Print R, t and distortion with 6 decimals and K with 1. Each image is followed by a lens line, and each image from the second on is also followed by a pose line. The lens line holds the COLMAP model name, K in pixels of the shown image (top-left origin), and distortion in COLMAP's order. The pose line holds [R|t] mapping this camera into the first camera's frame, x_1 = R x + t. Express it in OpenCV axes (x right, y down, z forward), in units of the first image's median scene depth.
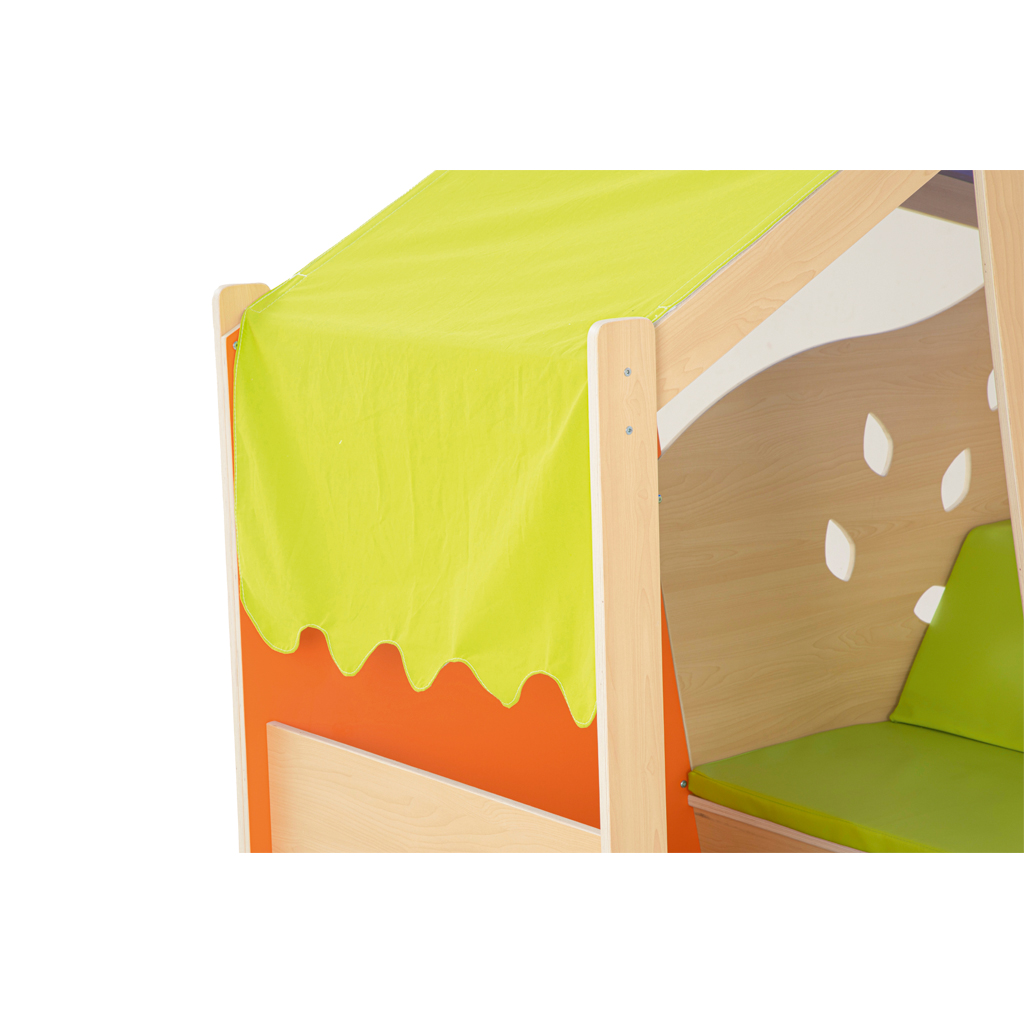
lens RADIAL K [[2591.0, 0, 476.7], [0, 2591.0, 512.5], [0, 0, 1]] dist [1.214122, -20.074264]
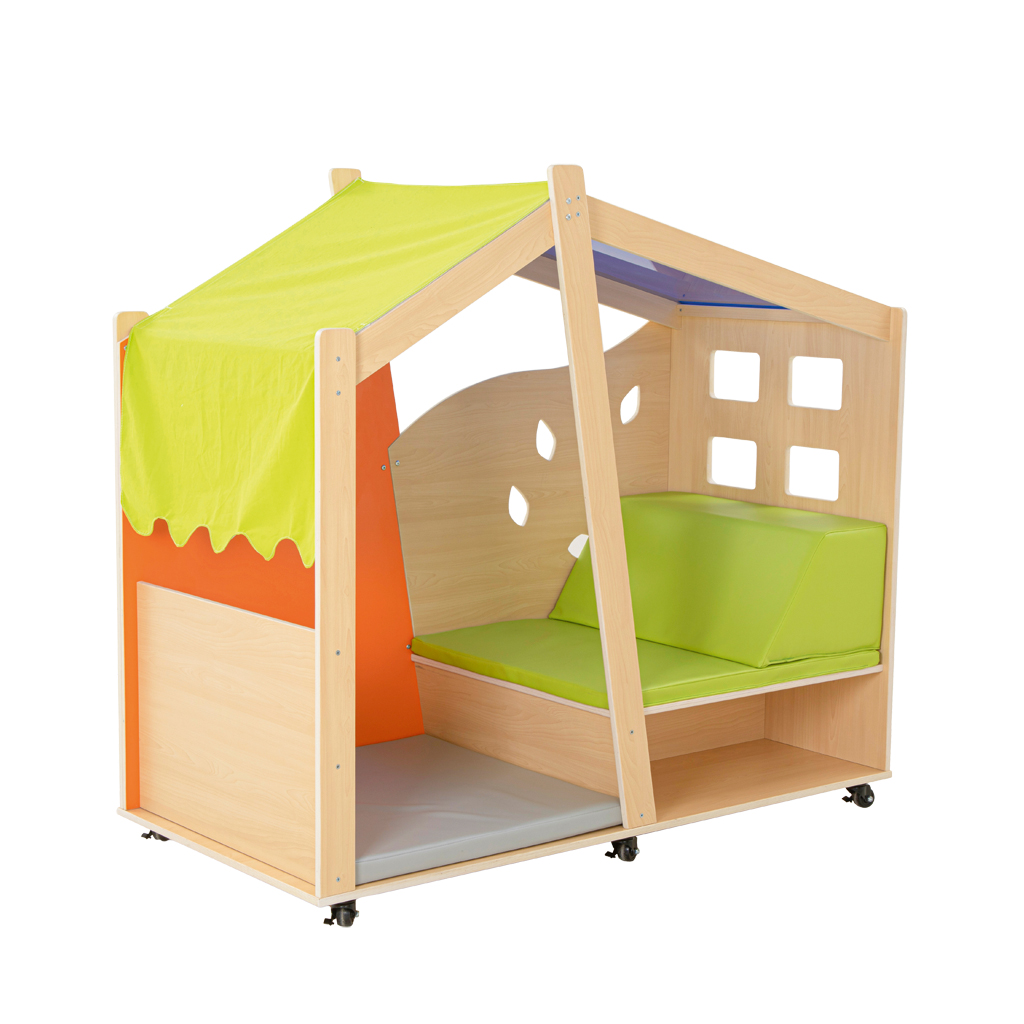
lens RADIAL K [[2188.3, 0, 512.0], [0, 2188.3, 512.0], [0, 0, 1]] dist [-0.023497, -0.240553]
pose [[0.998279, 0.040147, 0.042747, 0.093252], [-0.038704, 0.998670, -0.034061, 0.074430], [-0.044057, 0.032348, 0.998505, -0.359438]]
